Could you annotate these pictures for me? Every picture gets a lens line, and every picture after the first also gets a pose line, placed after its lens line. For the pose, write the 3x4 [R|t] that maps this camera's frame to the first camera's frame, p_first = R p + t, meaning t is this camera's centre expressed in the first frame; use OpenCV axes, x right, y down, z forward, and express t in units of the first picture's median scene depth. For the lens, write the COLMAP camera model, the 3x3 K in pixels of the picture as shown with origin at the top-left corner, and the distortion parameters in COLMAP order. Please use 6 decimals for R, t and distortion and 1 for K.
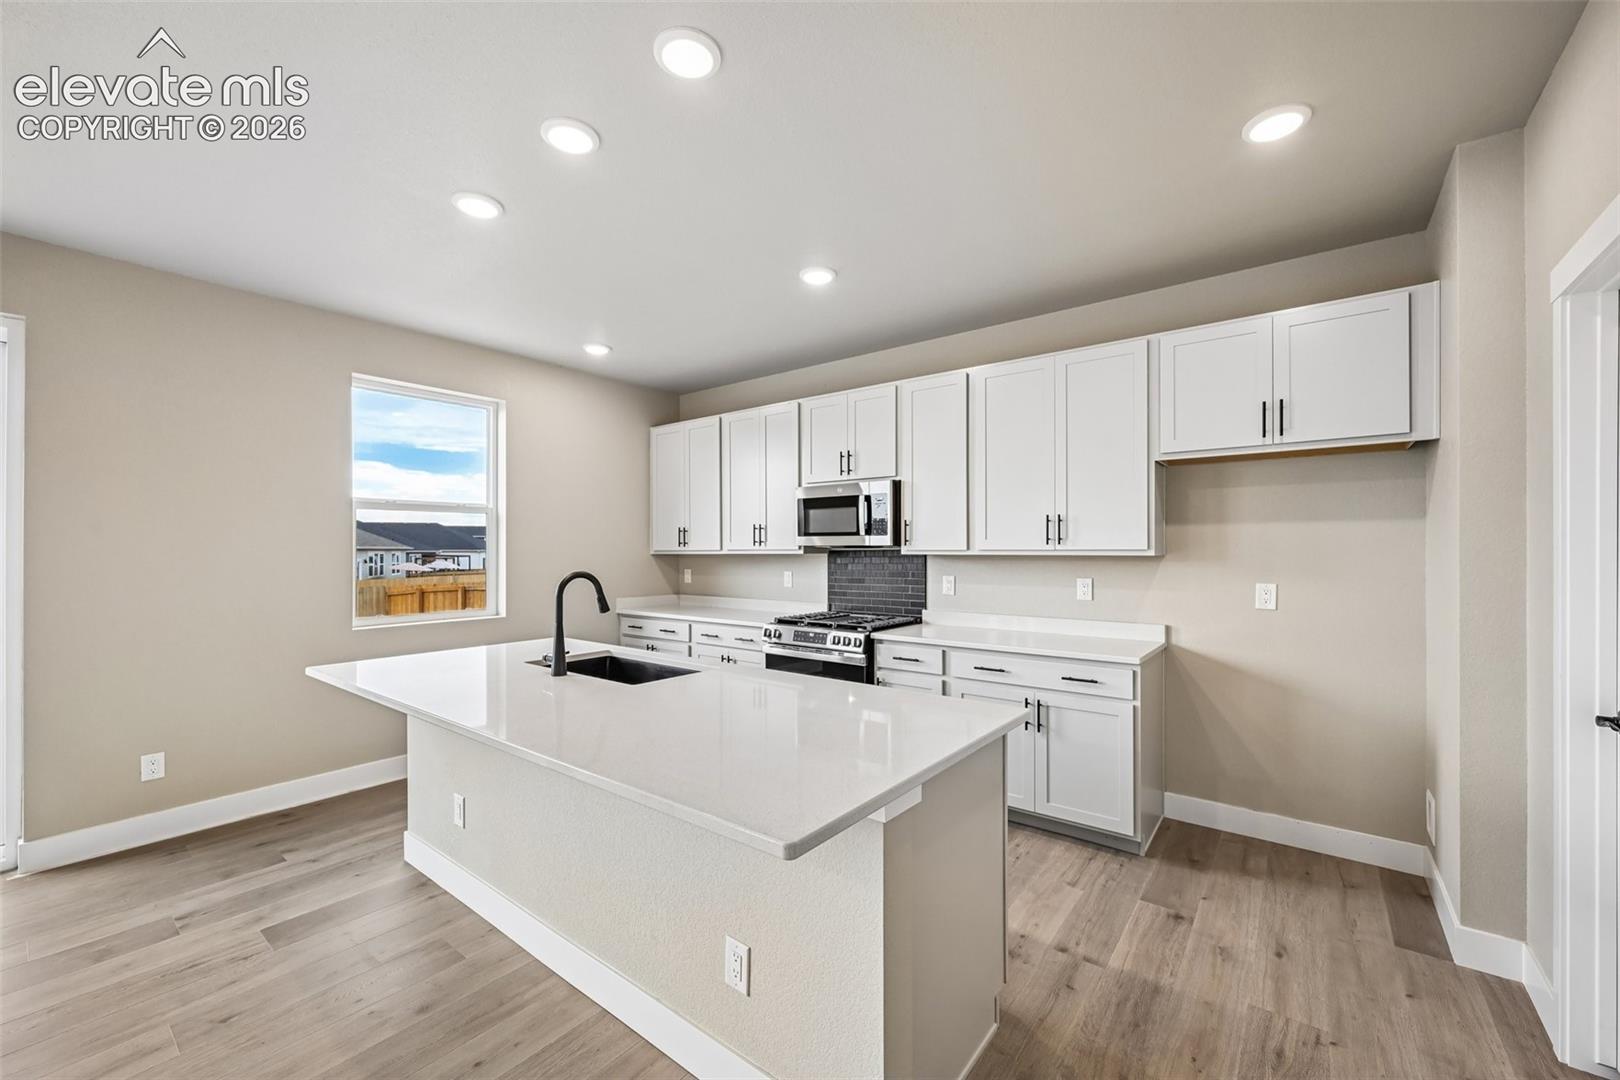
lens RADIAL K [[634.8, 0, 810.4], [0, 634.8, 550.8], [0, 0, 1]] dist [-0.003164, 0.000790]
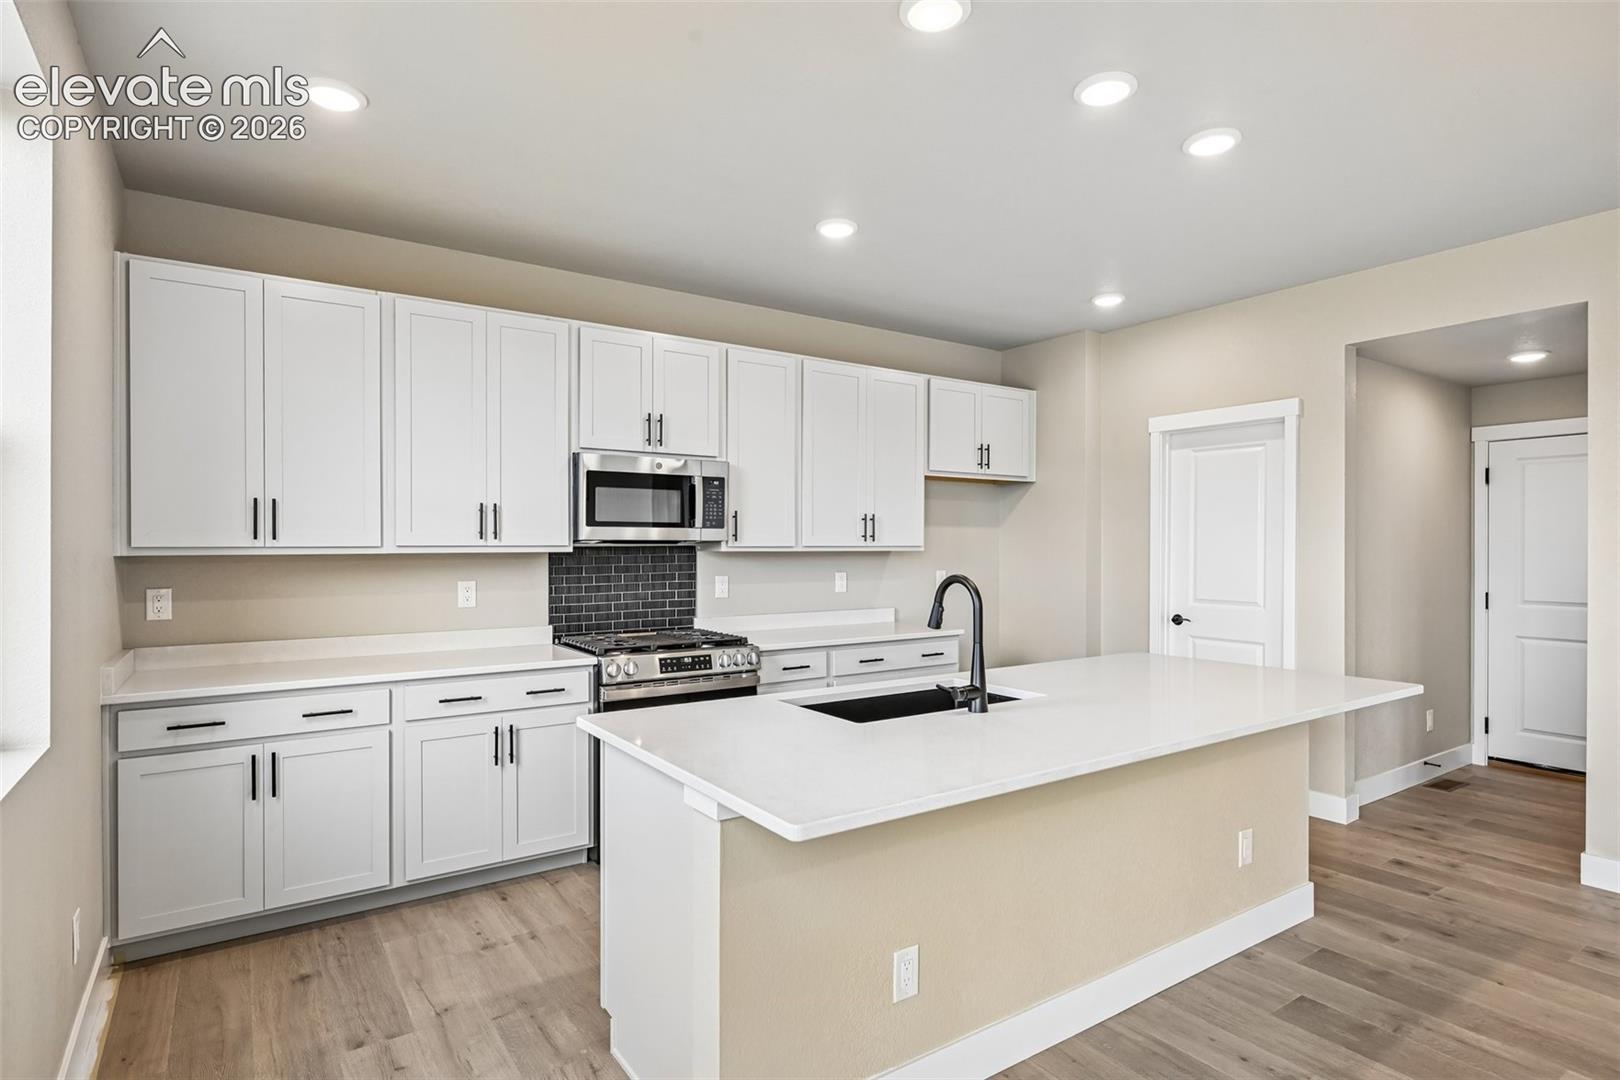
lens RADIAL K [[840.2, 0, 827.3], [0, 840.2, 549.0], [0, 0, 1]] dist [-0.000463, -0.000512]
pose [[0.297214, -0.001369, 0.954810, -0.955339], [0.000965, 0.999999, 0.001133, 0.001368], [-0.954810, 0.000585, 0.297215, 0.593111]]
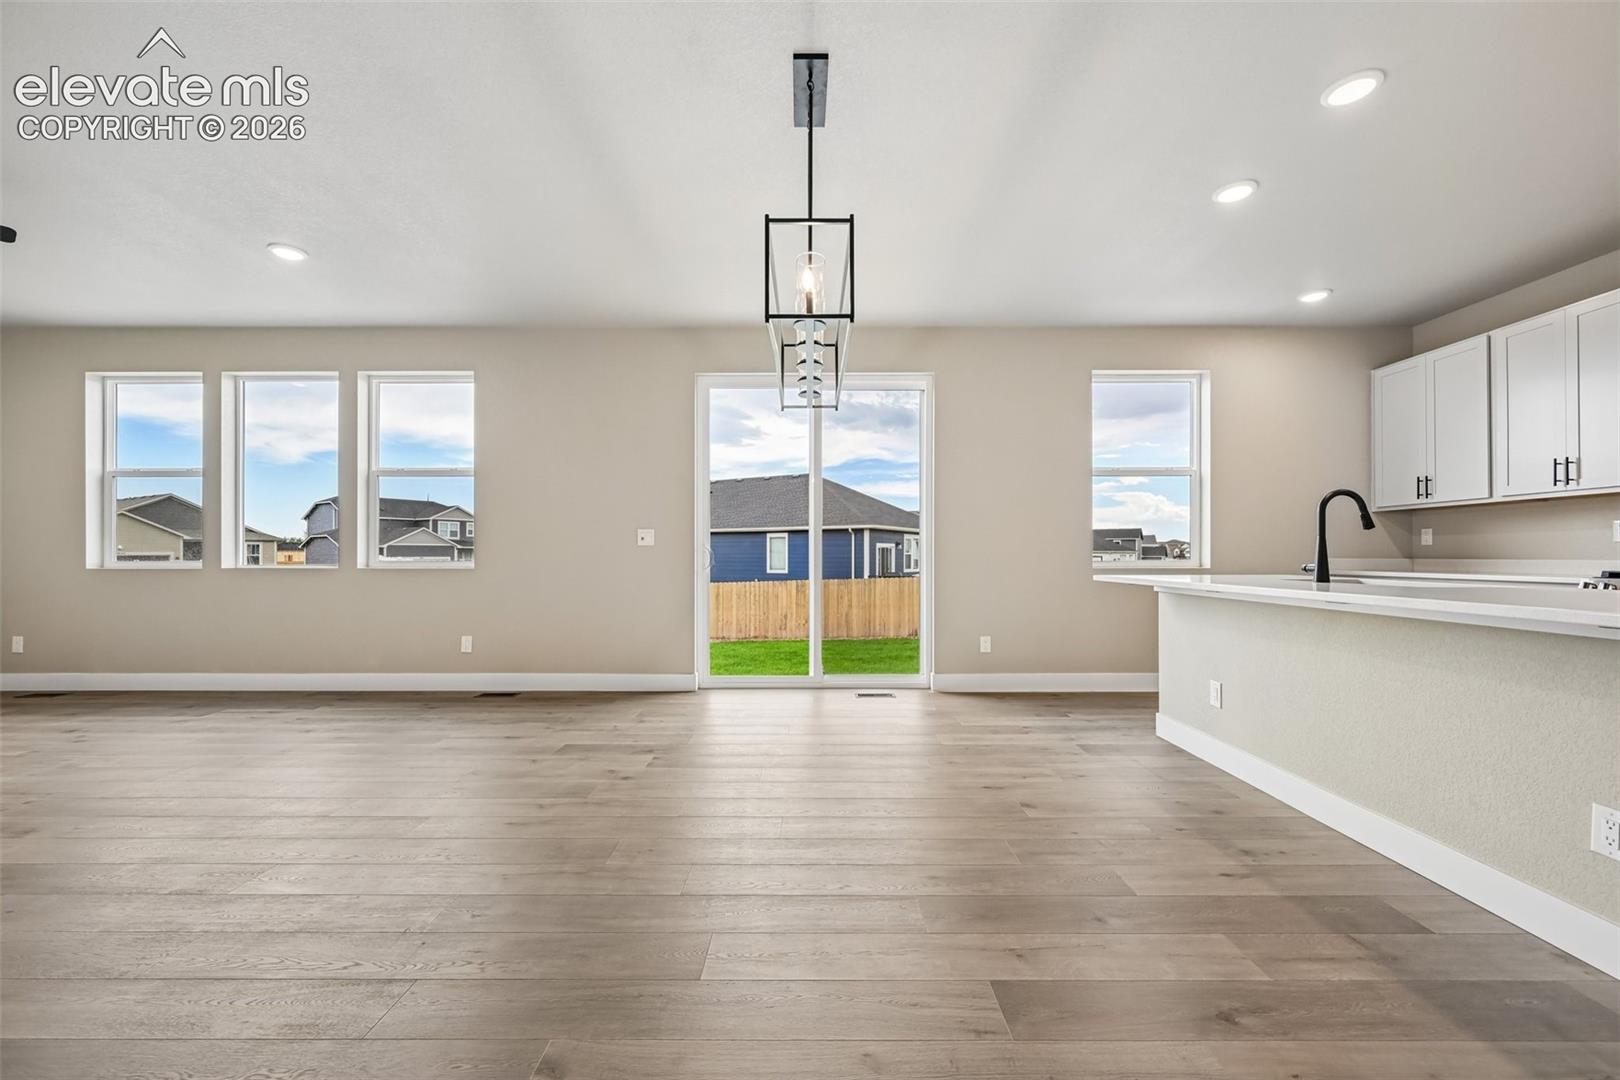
lens RADIAL K [[634.8, 0, 813.4], [0, 634.8, 550.9], [0, 0, 1]] dist [-0.003164, 0.000790]
pose [[0.613196, -0.004620, -0.789917, -0.042957], [0.000113, 0.999983, -0.005761, 0.099137], [0.789931, 0.003443, 0.613186, -0.261356]]
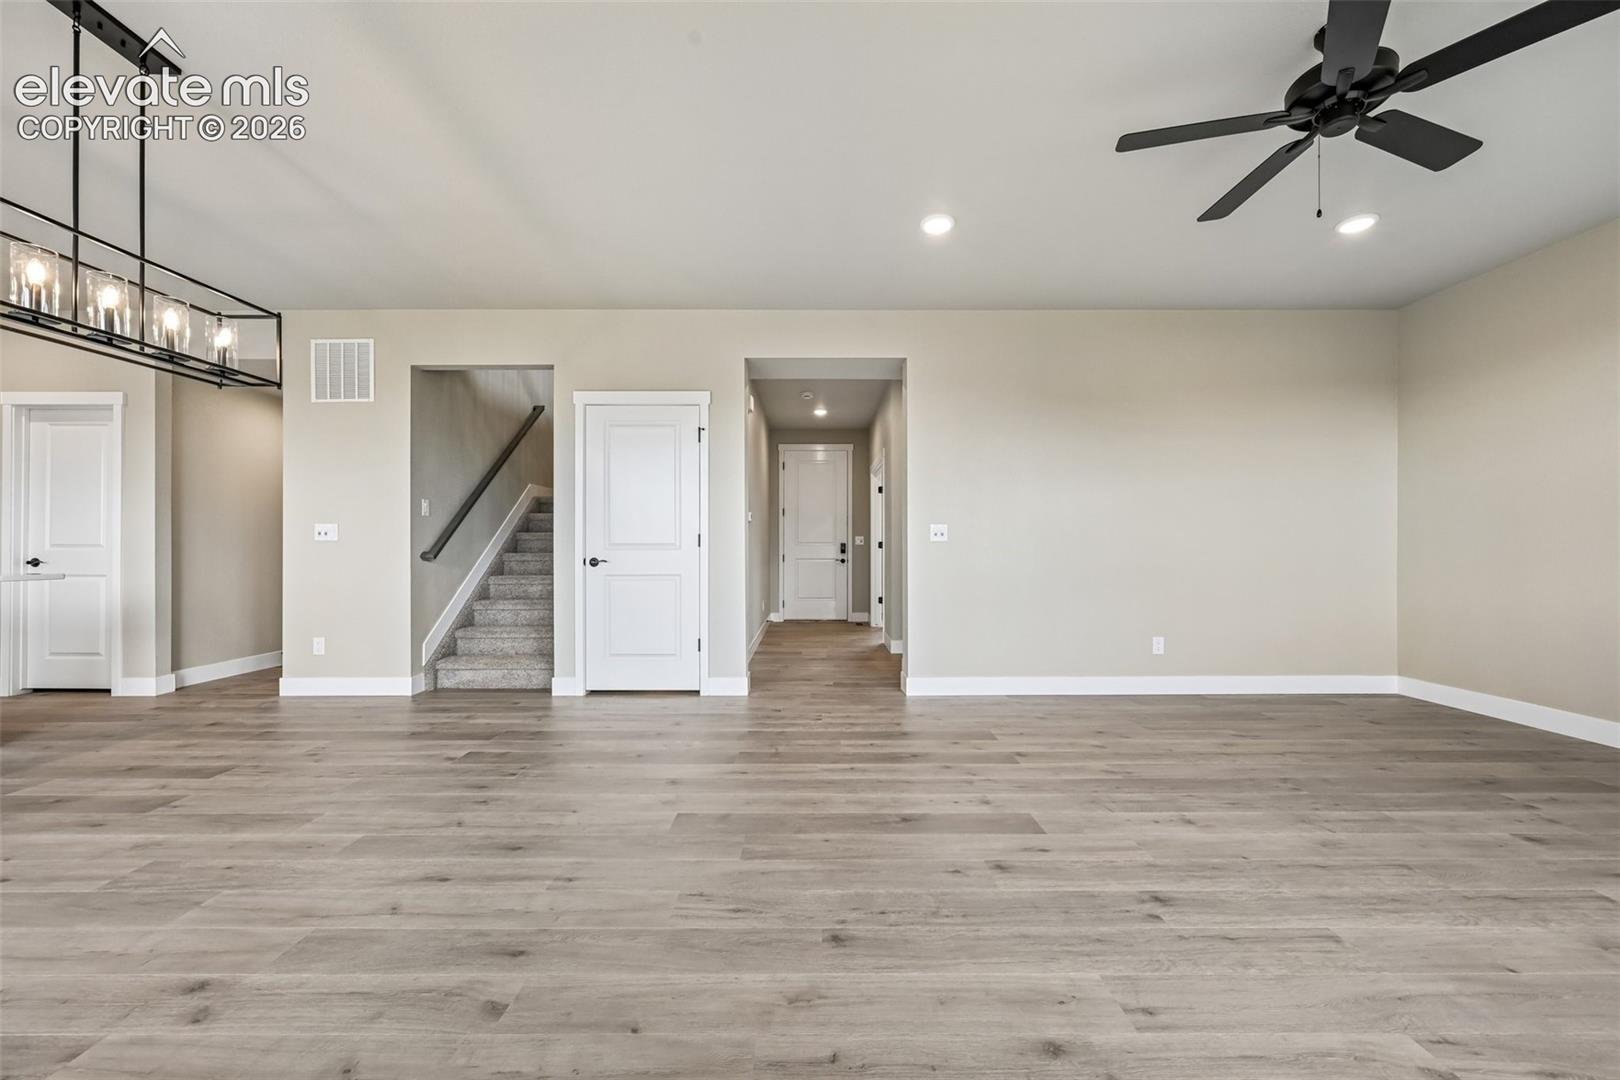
lens RADIAL K [[634.8, 0, 814.8], [0, 634.8, 545.3], [0, 0, 1]] dist [-0.003164, 0.000790]
pose [[-0.615750, 0.004969, 0.787926, -1.431975], [0.001696, 0.999986, -0.004982, 0.097389], [-0.787940, -0.001731, -0.615750, -0.011113]]
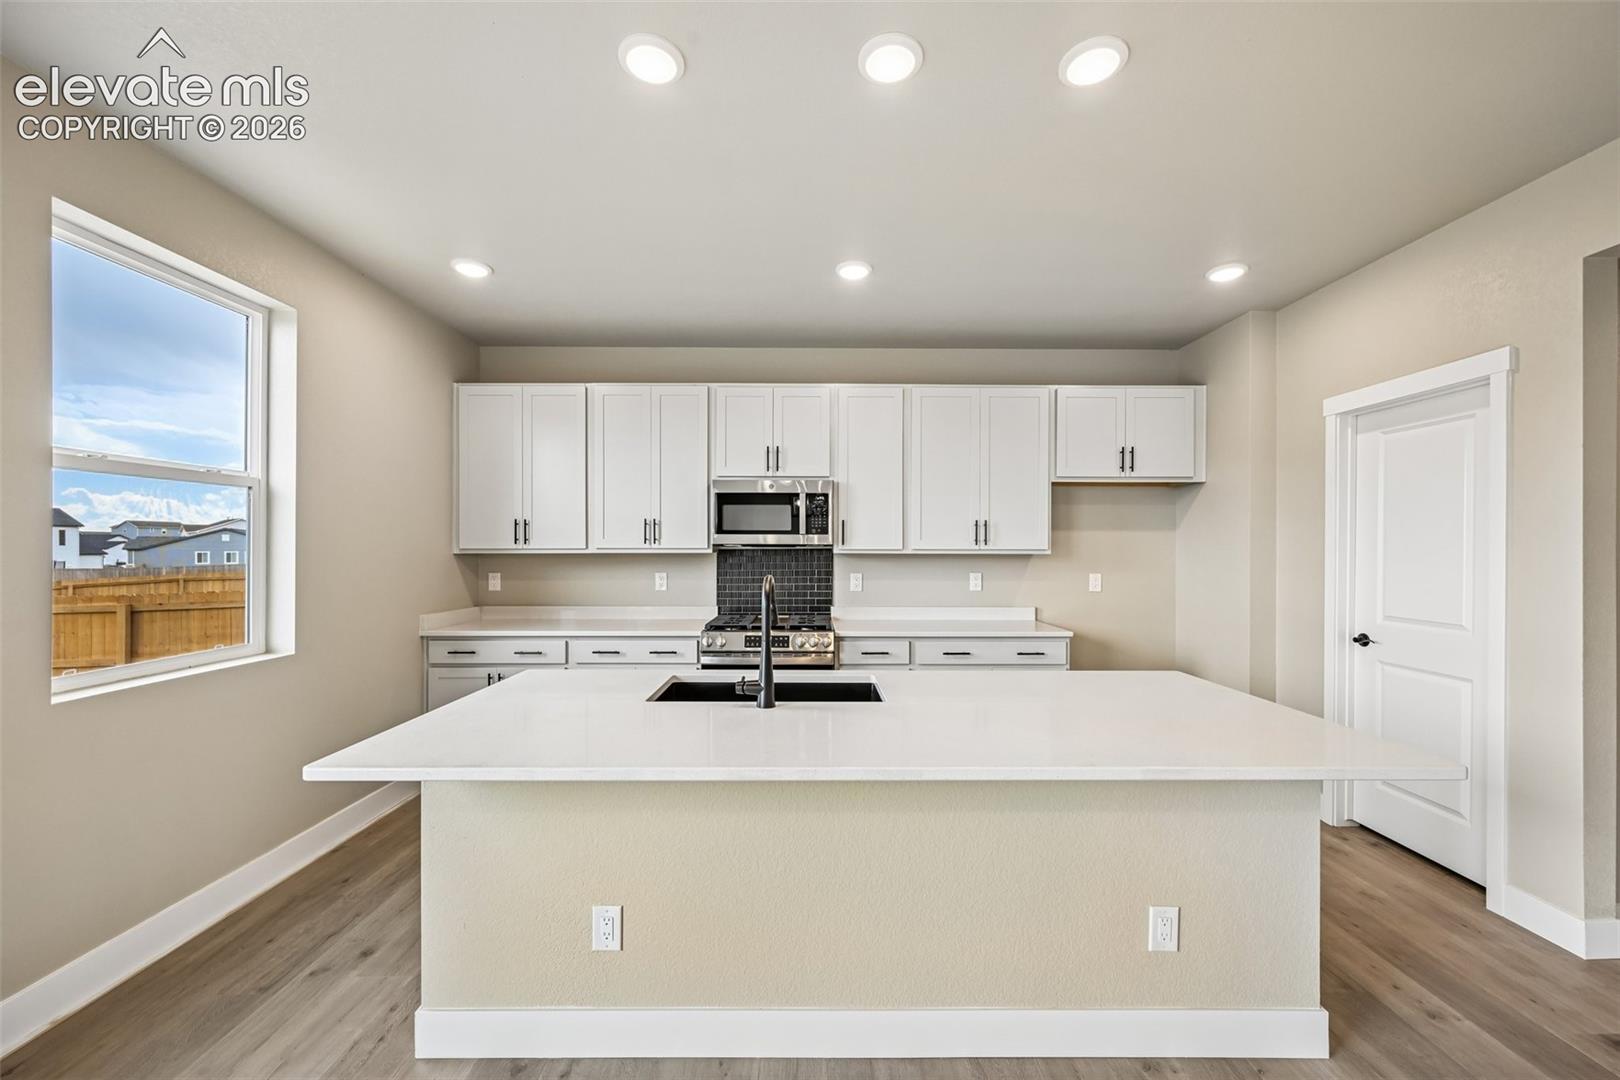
lens RADIAL K [[634.8, 0, 814.1], [0, 634.8, 550.4], [0, 0, 1]] dist [-0.003164, 0.000790]
pose [[0.785133, 0.000991, 0.619327, -0.570804], [-0.002412, 0.999996, 0.001458, -0.000773], [-0.619323, -0.002639, 0.785132, 0.231471]]
